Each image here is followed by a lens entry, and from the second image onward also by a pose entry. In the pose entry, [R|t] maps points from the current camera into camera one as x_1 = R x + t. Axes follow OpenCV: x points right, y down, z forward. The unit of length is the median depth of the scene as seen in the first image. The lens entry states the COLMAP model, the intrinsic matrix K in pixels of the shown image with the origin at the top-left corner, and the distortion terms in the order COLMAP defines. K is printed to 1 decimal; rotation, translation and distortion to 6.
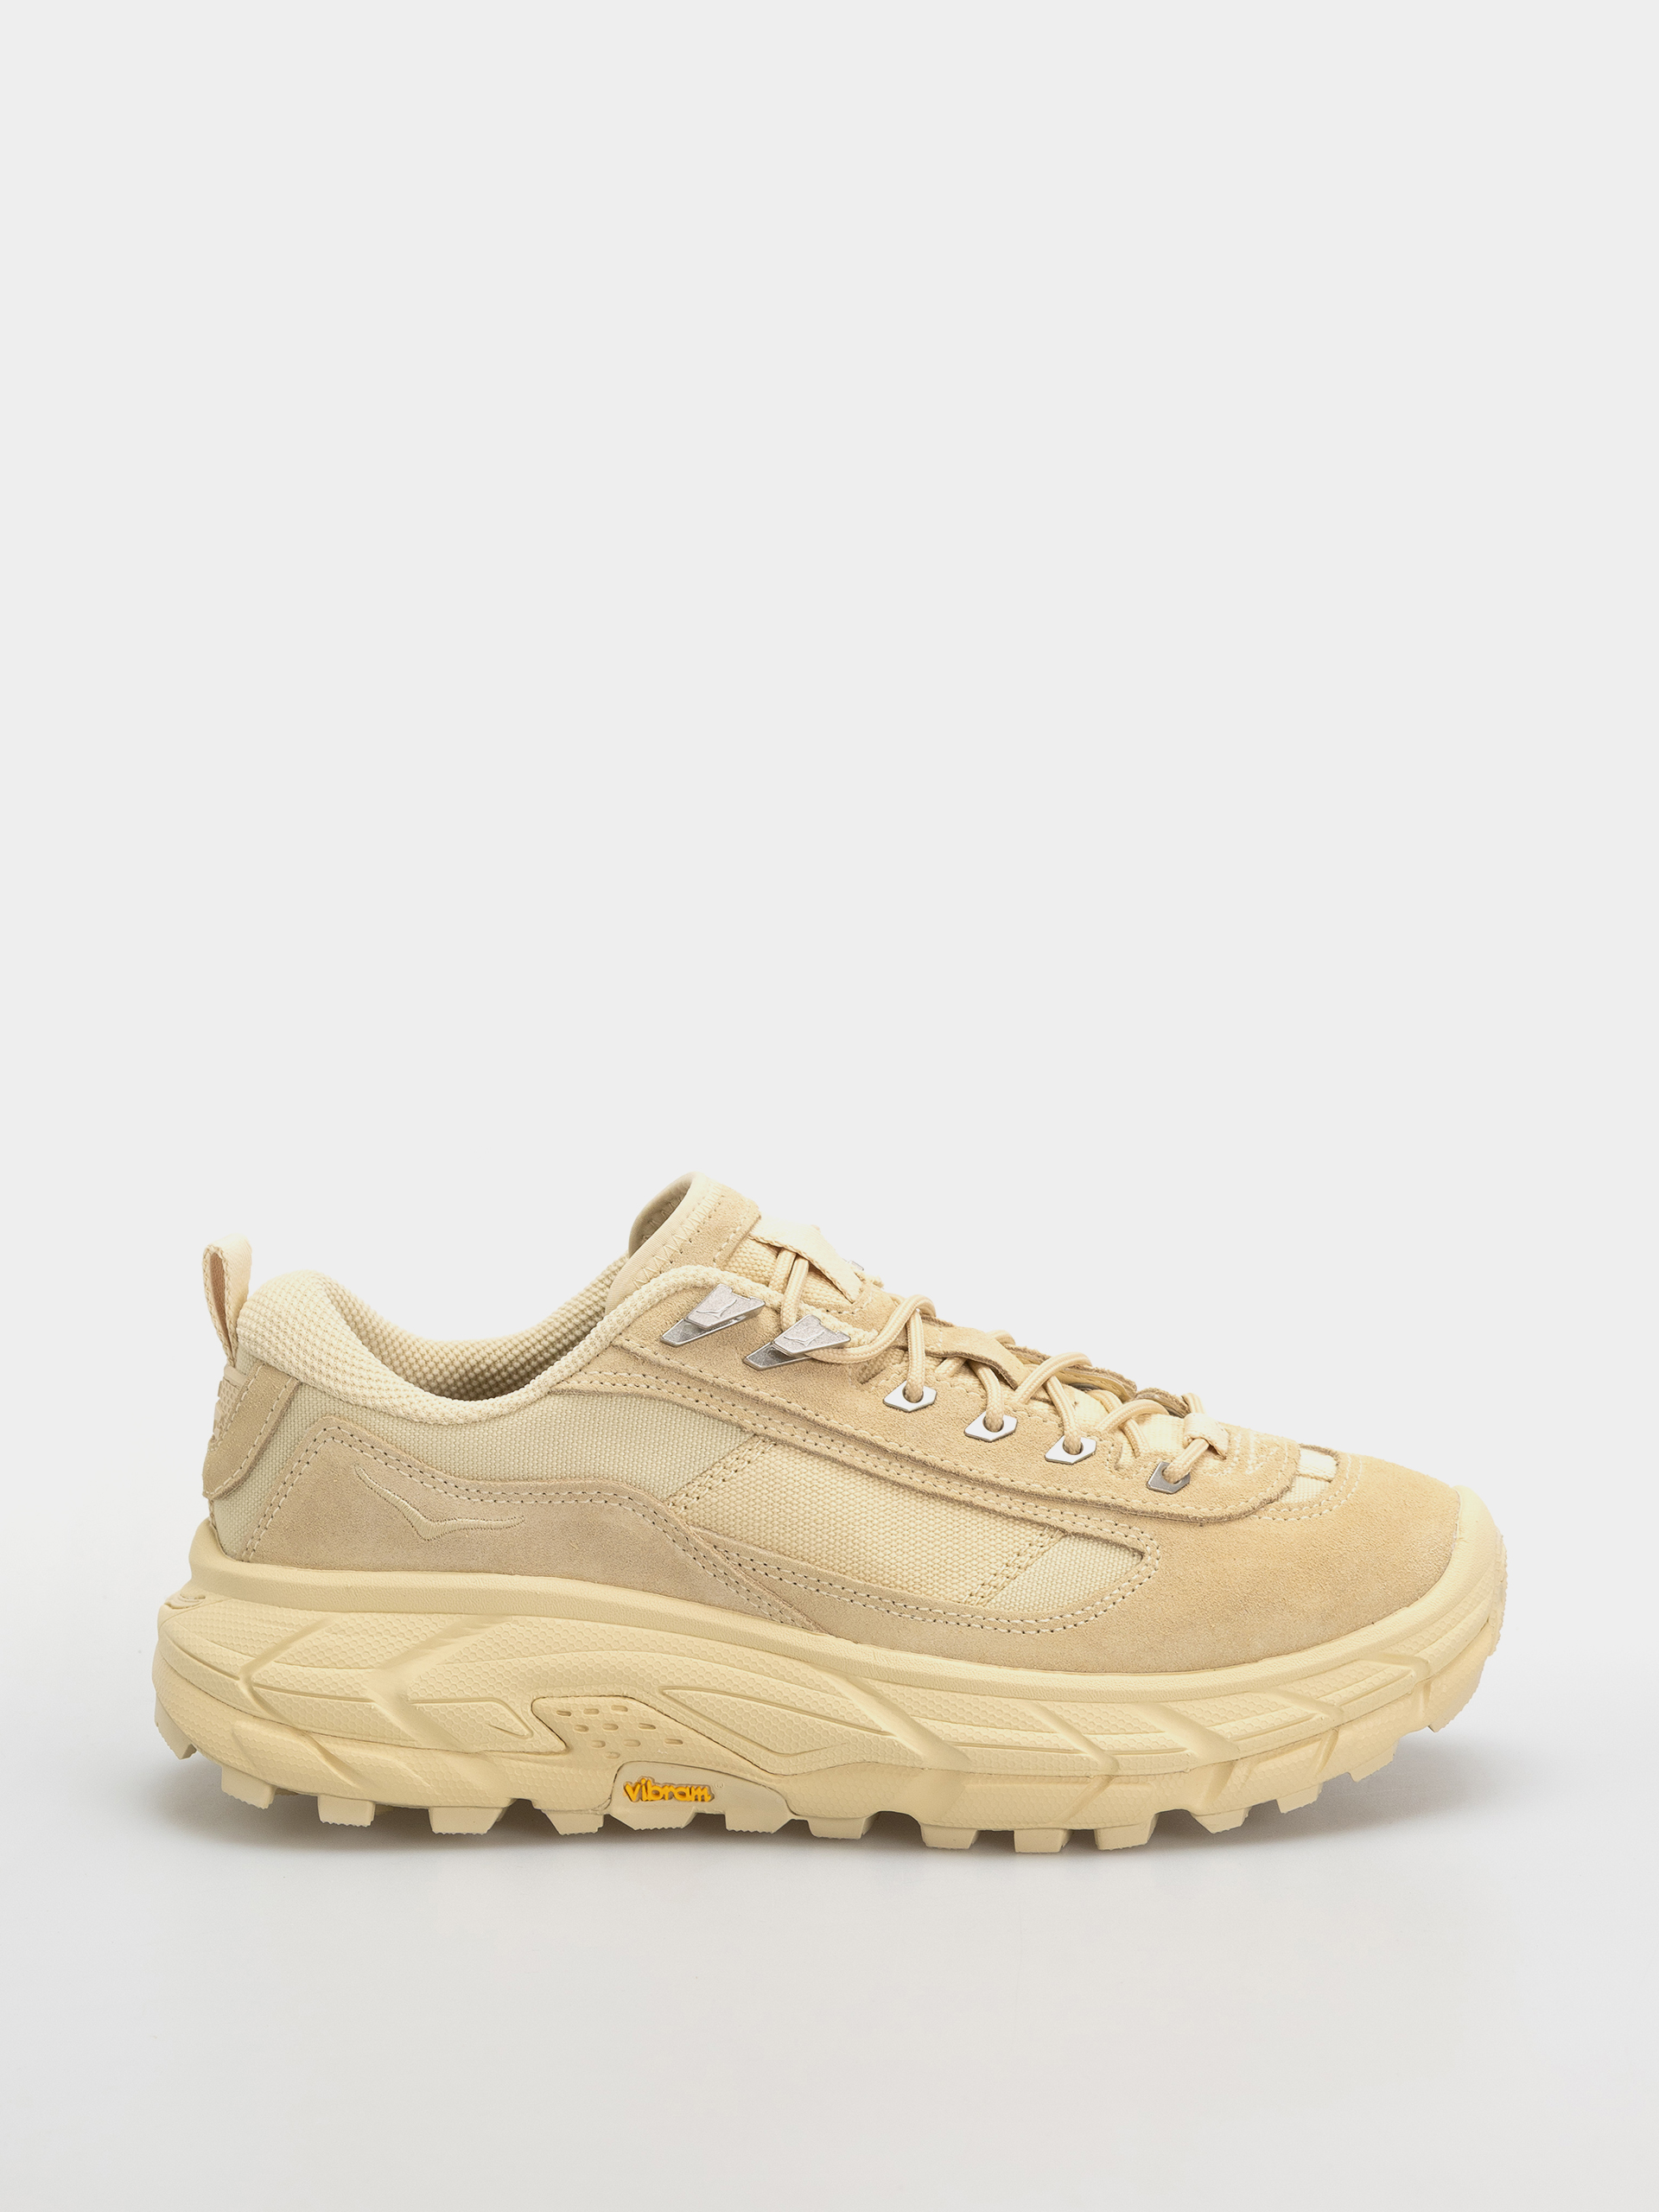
lens RADIAL K [[7788.7, 0, 829.5], [0, 7788.7, 1106.0], [0, 0, 1]] dist [0.128927, -0.494204]
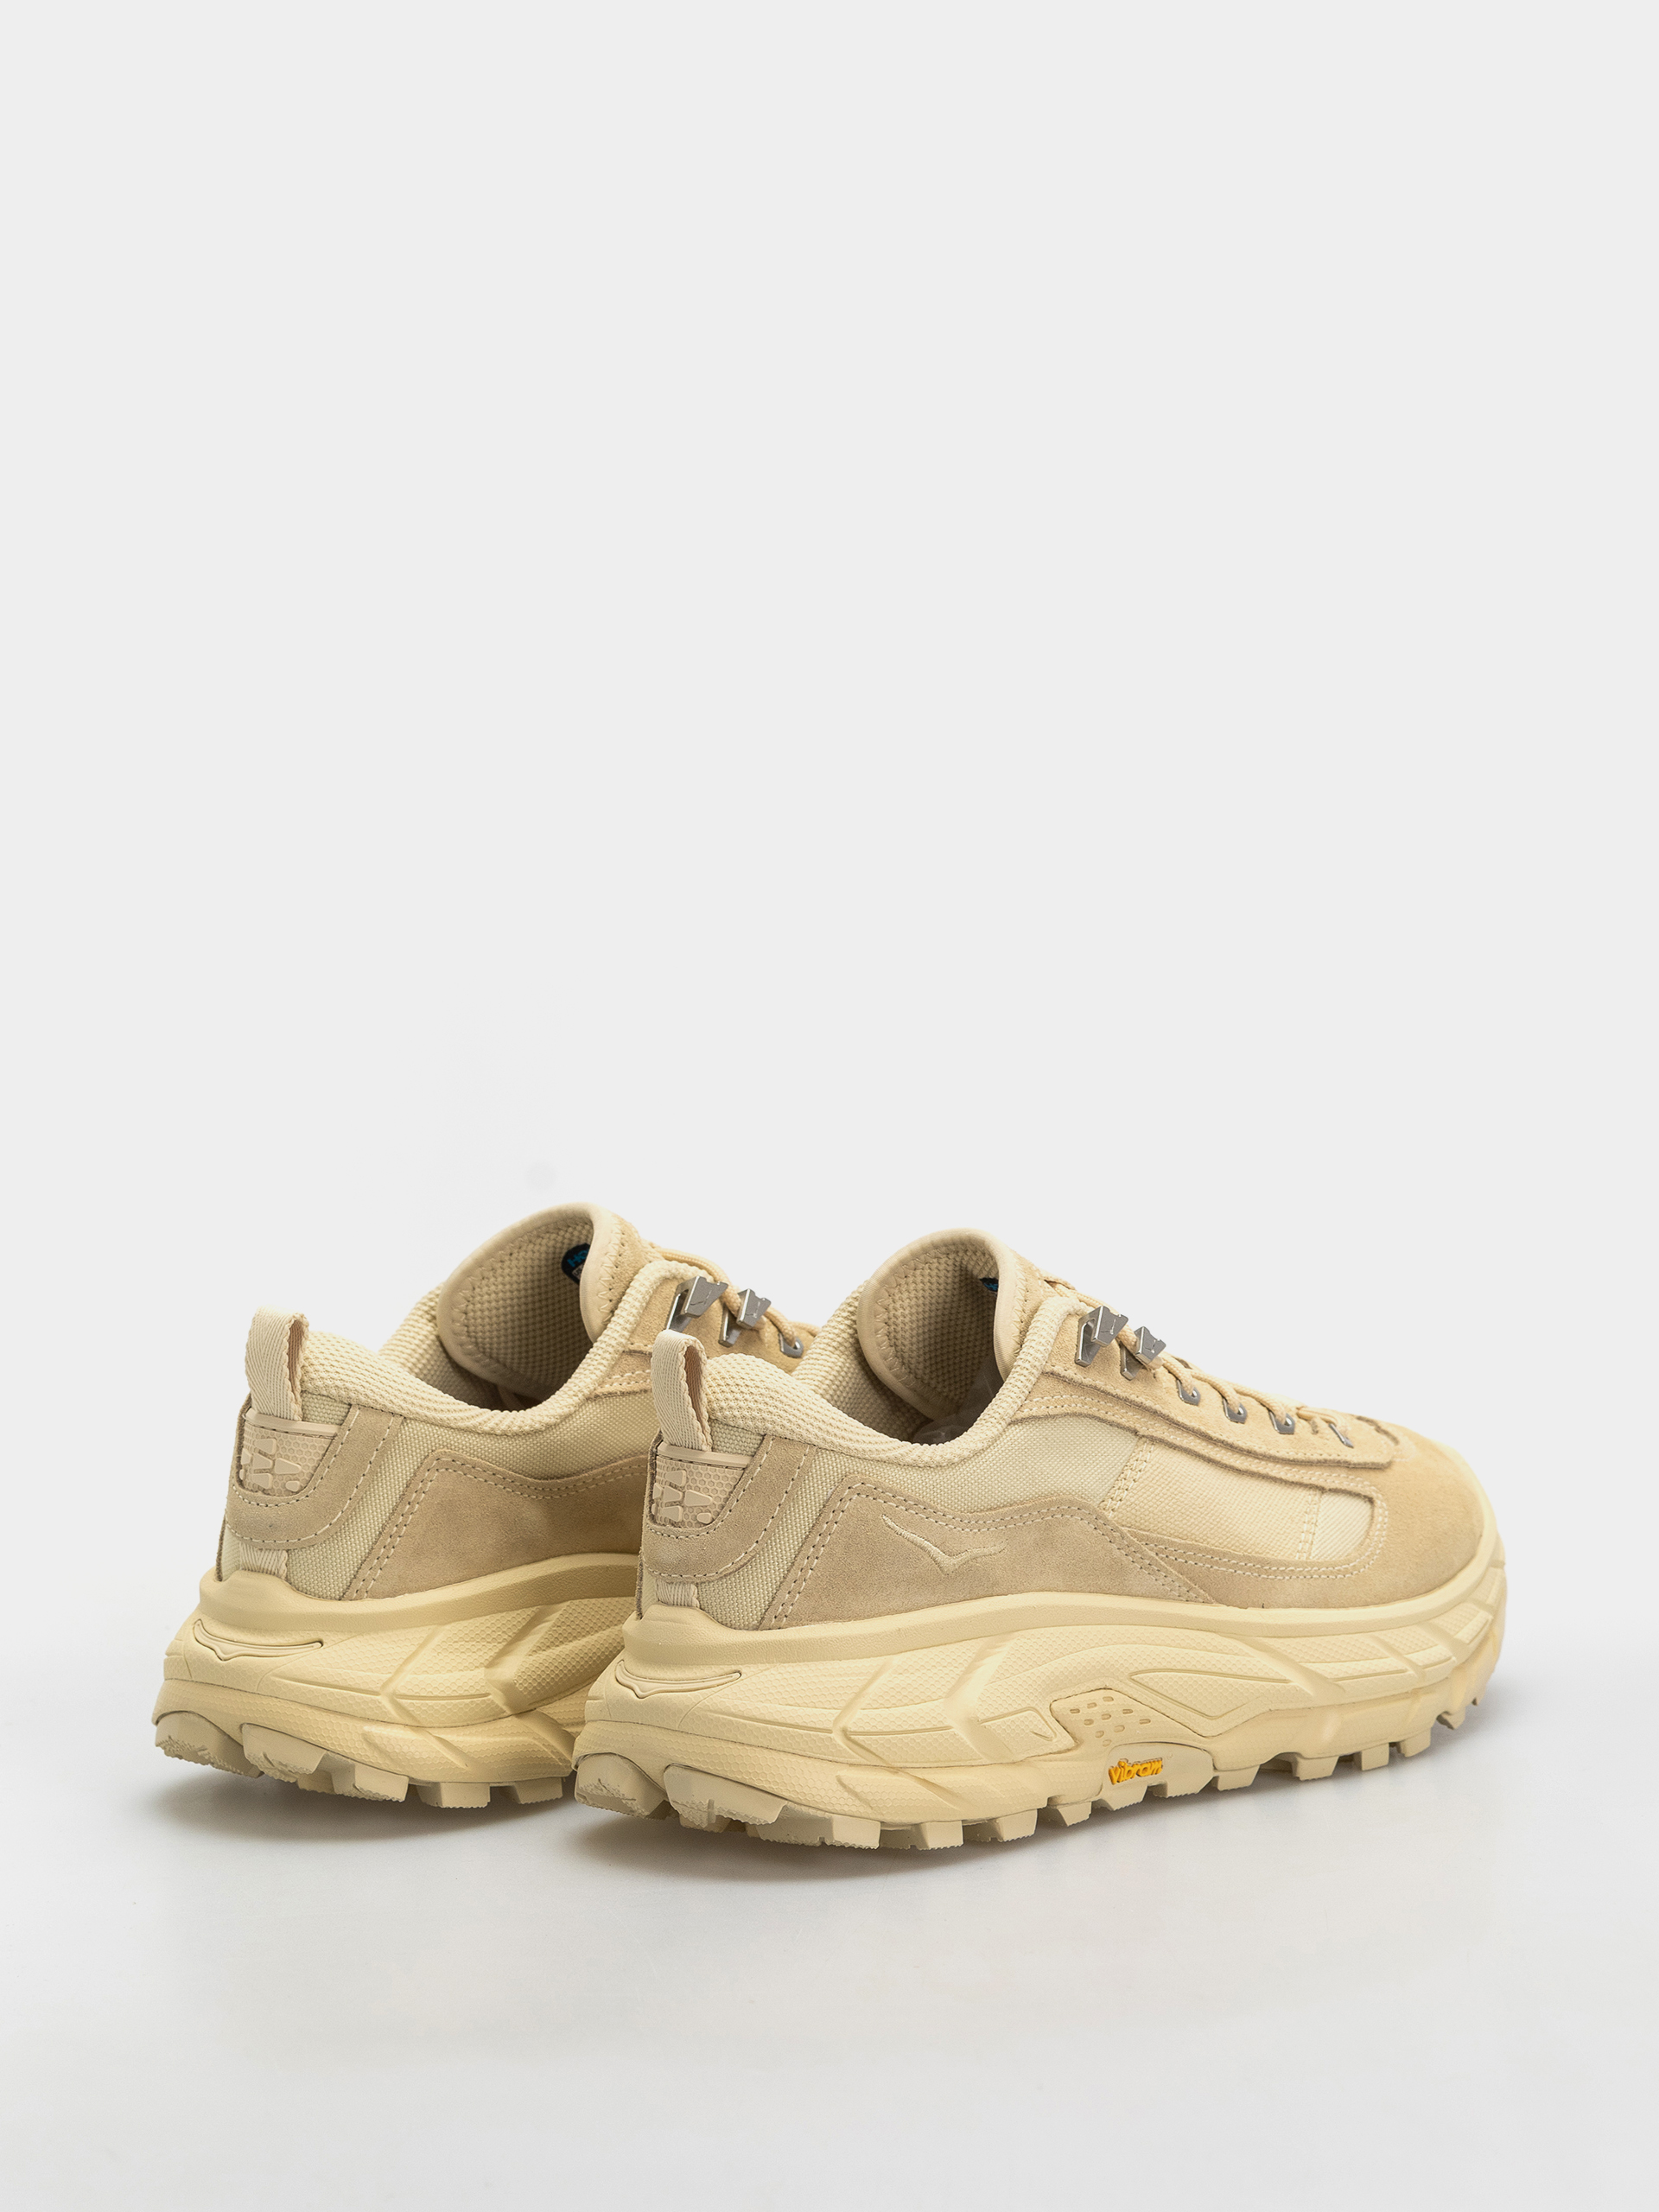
lens RADIAL K [[7788.7, 0, 829.5], [0, 7788.7, 1106.0], [0, 0, 1]] dist [0.128927, -0.494204]
pose [[0.662598, -0.090397, 0.743500, -0.856006], [0.147676, 0.988970, -0.011365, 0.001736], [-0.734272, 0.117328, 0.668640, 0.287869]]
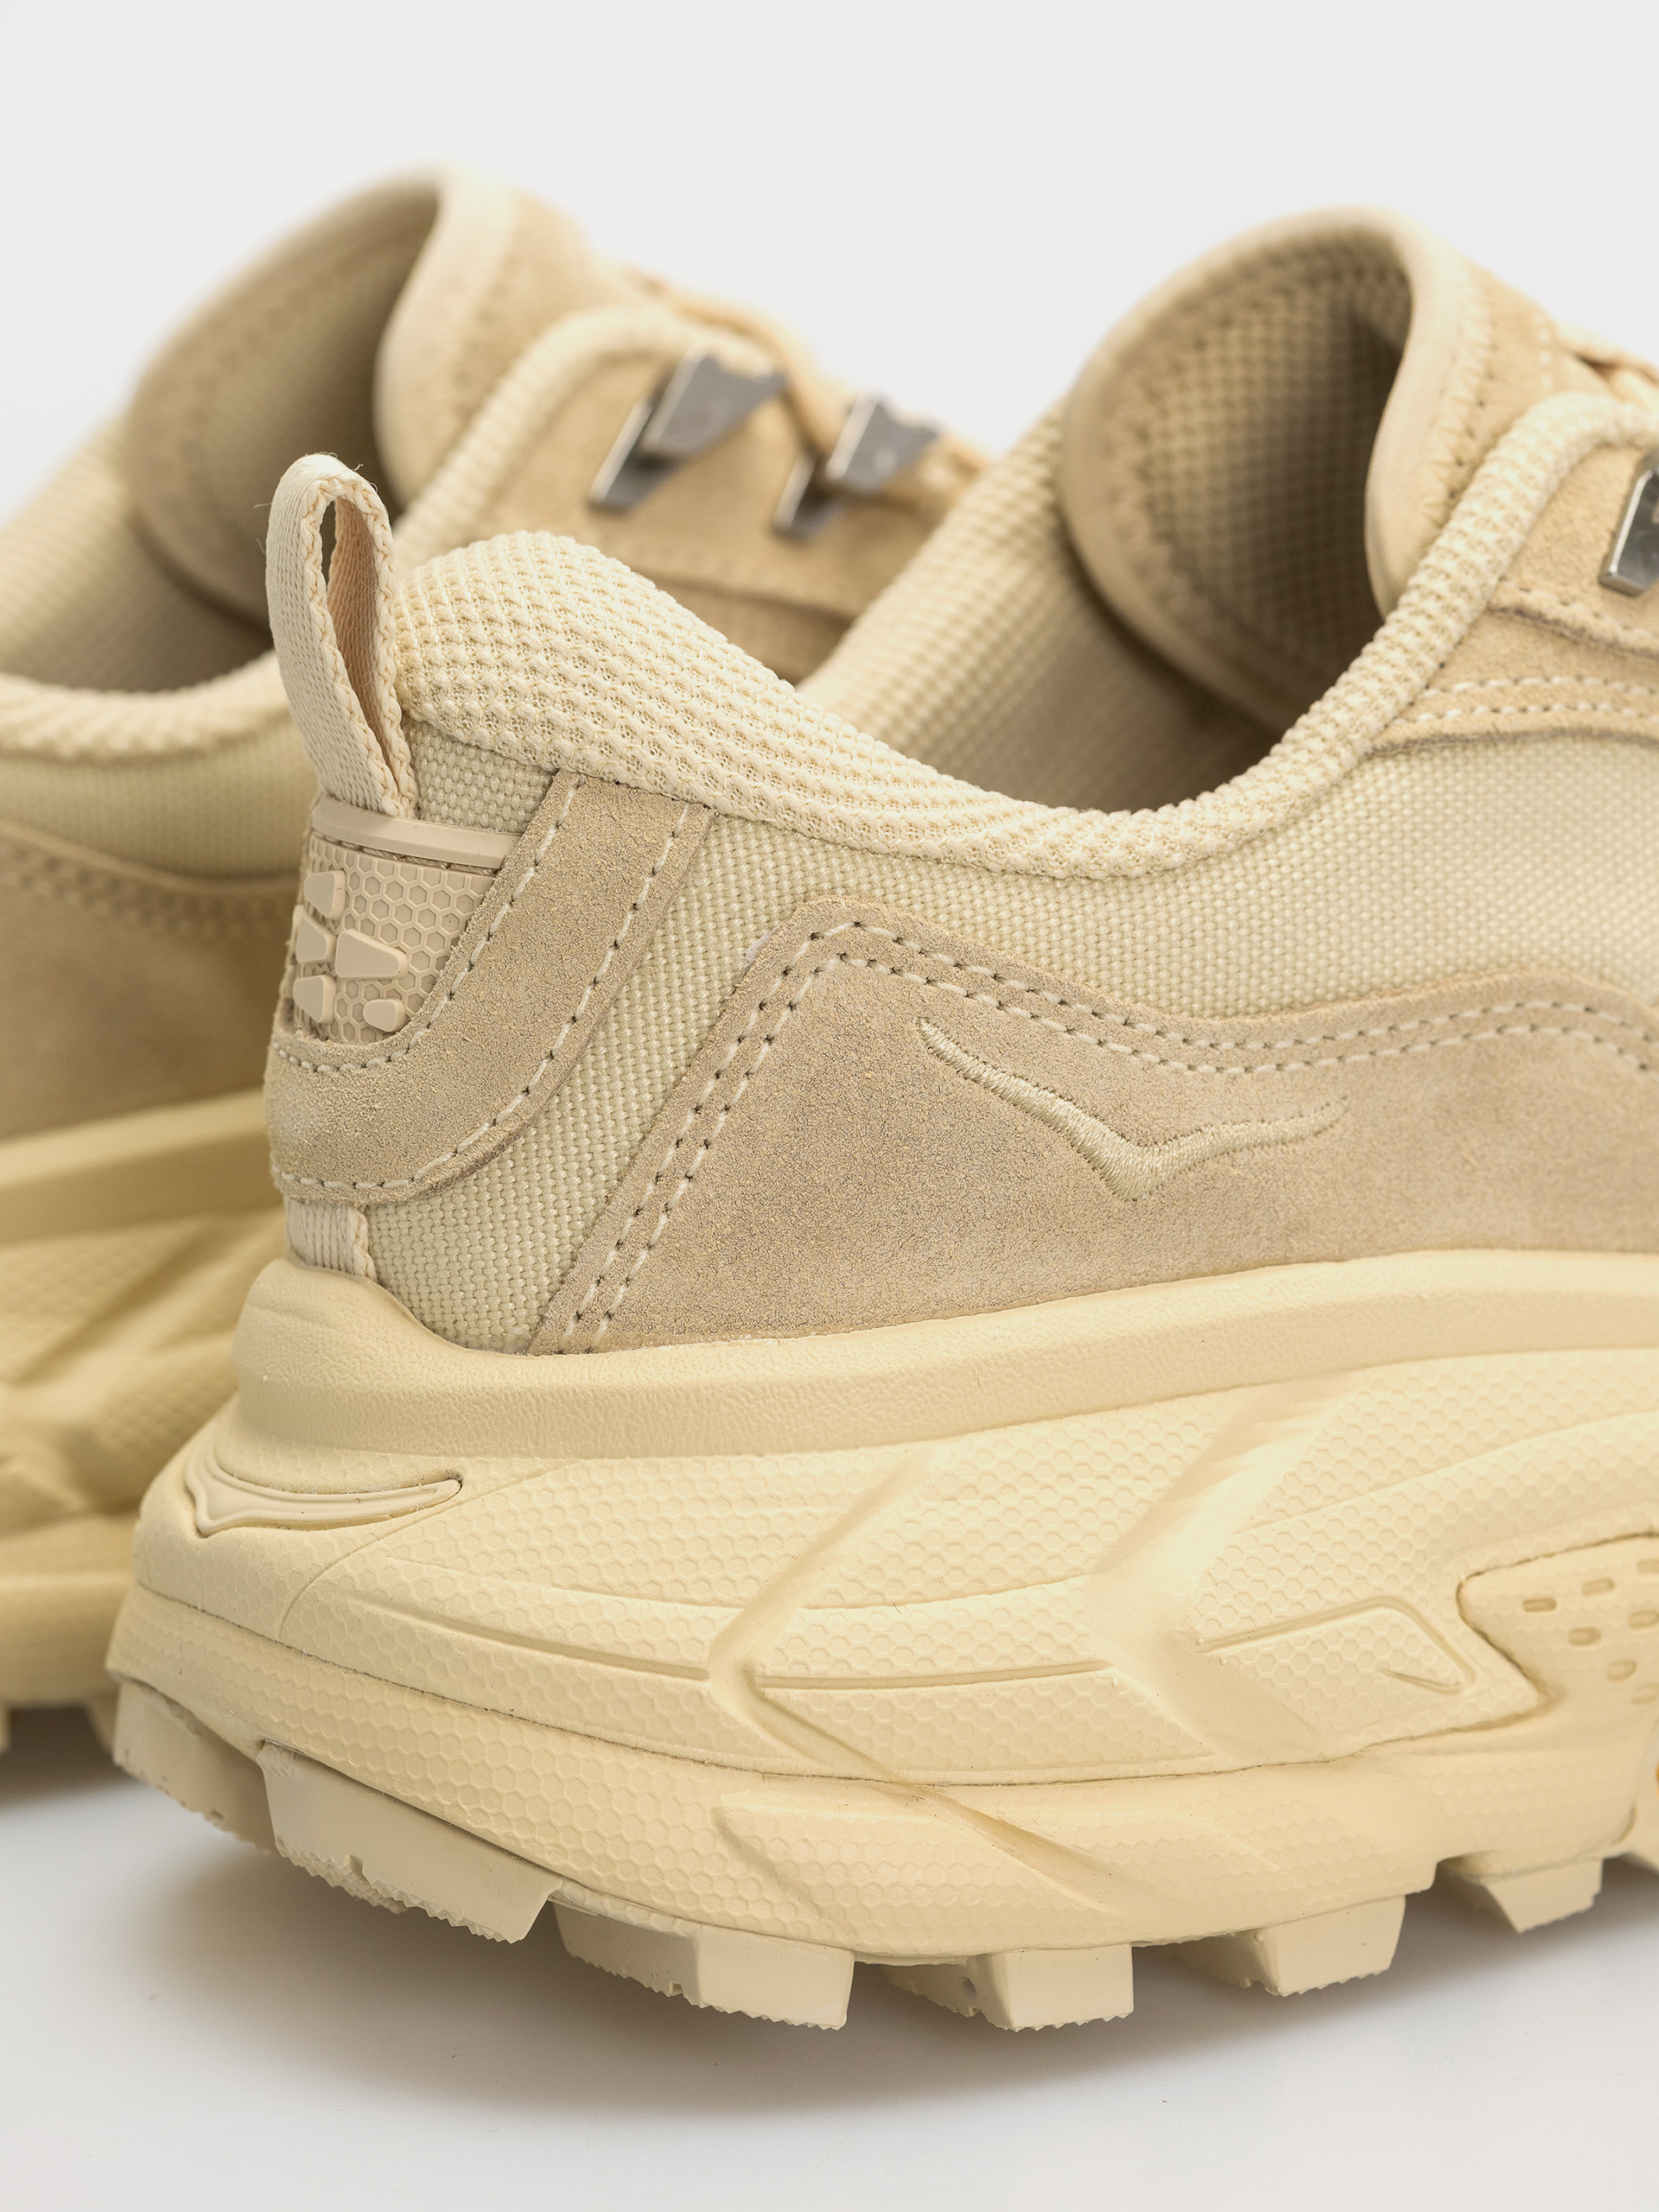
lens RADIAL K [[6871.5, 0, 829.5], [0, 6871.5, 1106.0], [0, 0, 1]] dist [0.133679, -0.815446]
pose [[0.819969, -0.131066, 0.557200, -0.240008], [0.128701, 0.990723, 0.043645, 0.035831], [-0.557751, 0.035924, 0.829231, 0.746114]]
